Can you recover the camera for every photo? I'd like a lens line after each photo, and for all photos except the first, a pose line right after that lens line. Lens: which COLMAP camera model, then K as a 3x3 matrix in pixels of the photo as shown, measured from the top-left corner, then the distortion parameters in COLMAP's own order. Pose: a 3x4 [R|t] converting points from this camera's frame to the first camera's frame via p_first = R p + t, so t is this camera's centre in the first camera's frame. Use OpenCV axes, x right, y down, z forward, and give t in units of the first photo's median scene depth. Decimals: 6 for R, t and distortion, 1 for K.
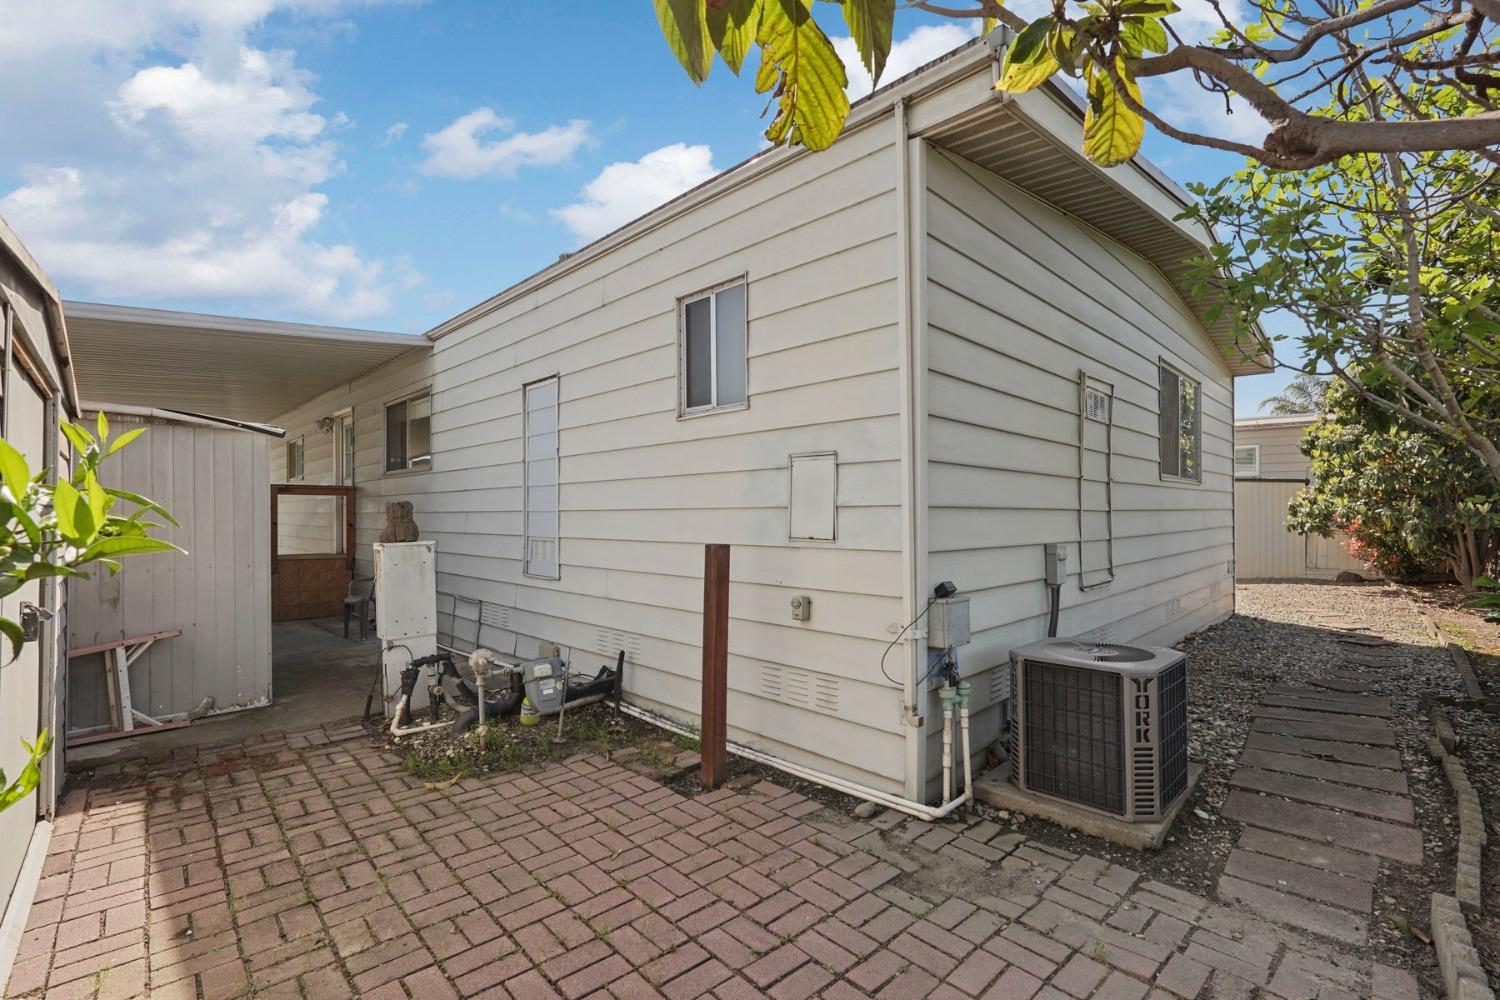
lens RADIAL K [[672.3, 0, 751.4], [0, 672.3, 510.4], [0, 0, 1]] dist [-0.003895, 0.003050]
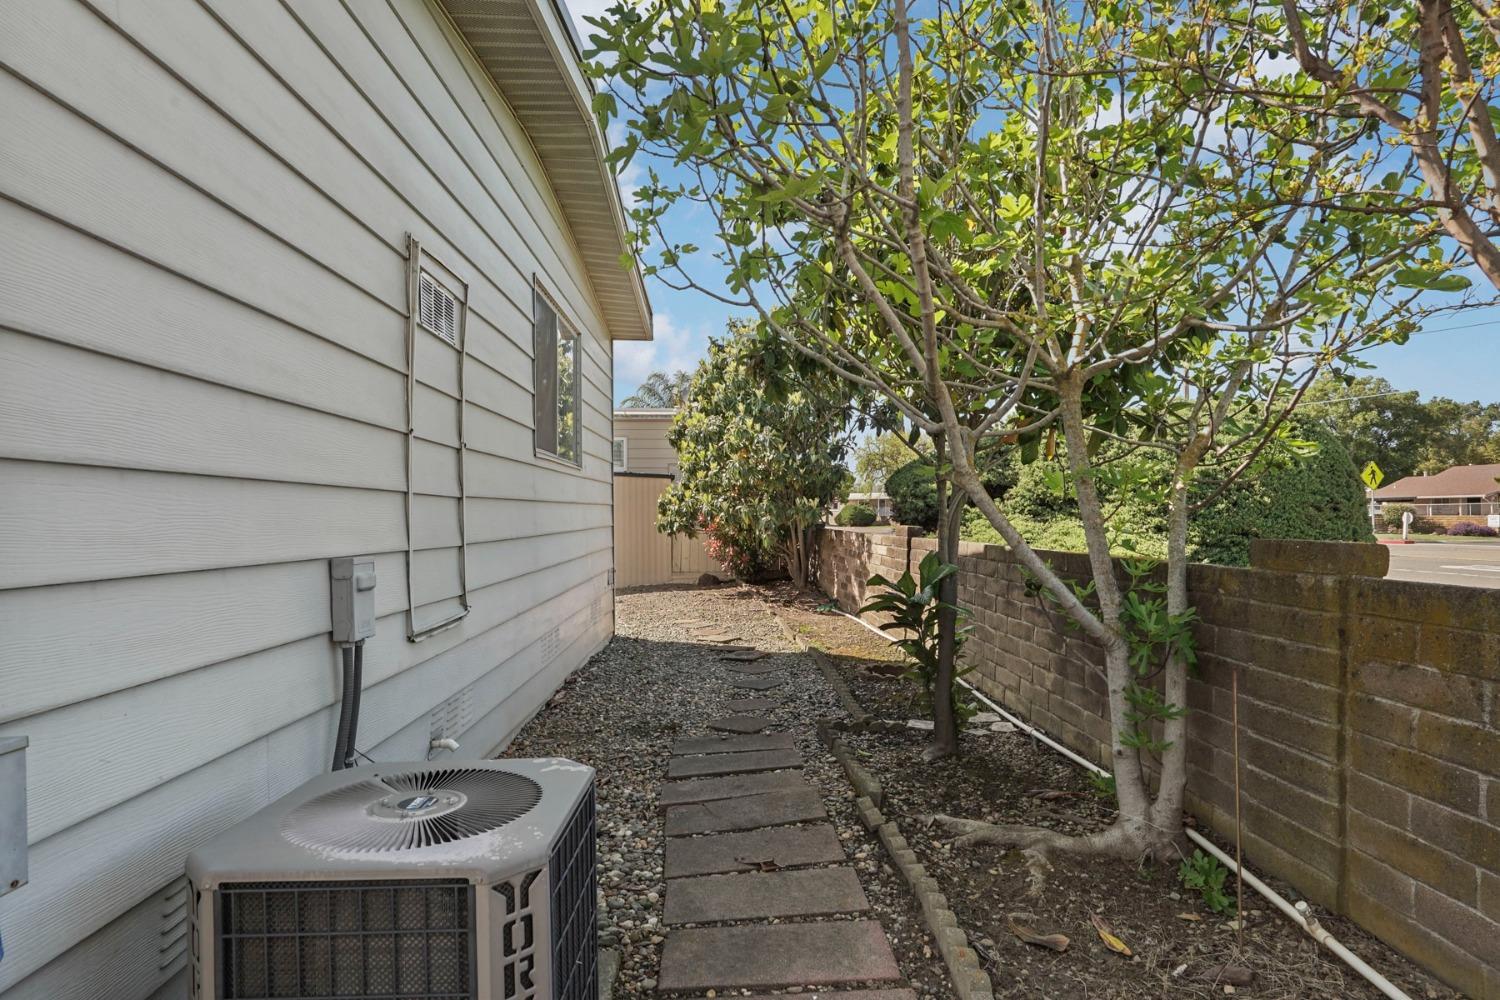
lens RADIAL K [[813.6, 0, 751.1], [0, 813.6, 509.5], [0, 0, 1]] dist [0.003468, 0.000633]
pose [[0.683998, 0.002558, 0.729480, 0.161545], [0.003764, 0.999968, -0.007035, 0.015006], [-0.729474, 0.007557, 0.683966, 0.283430]]
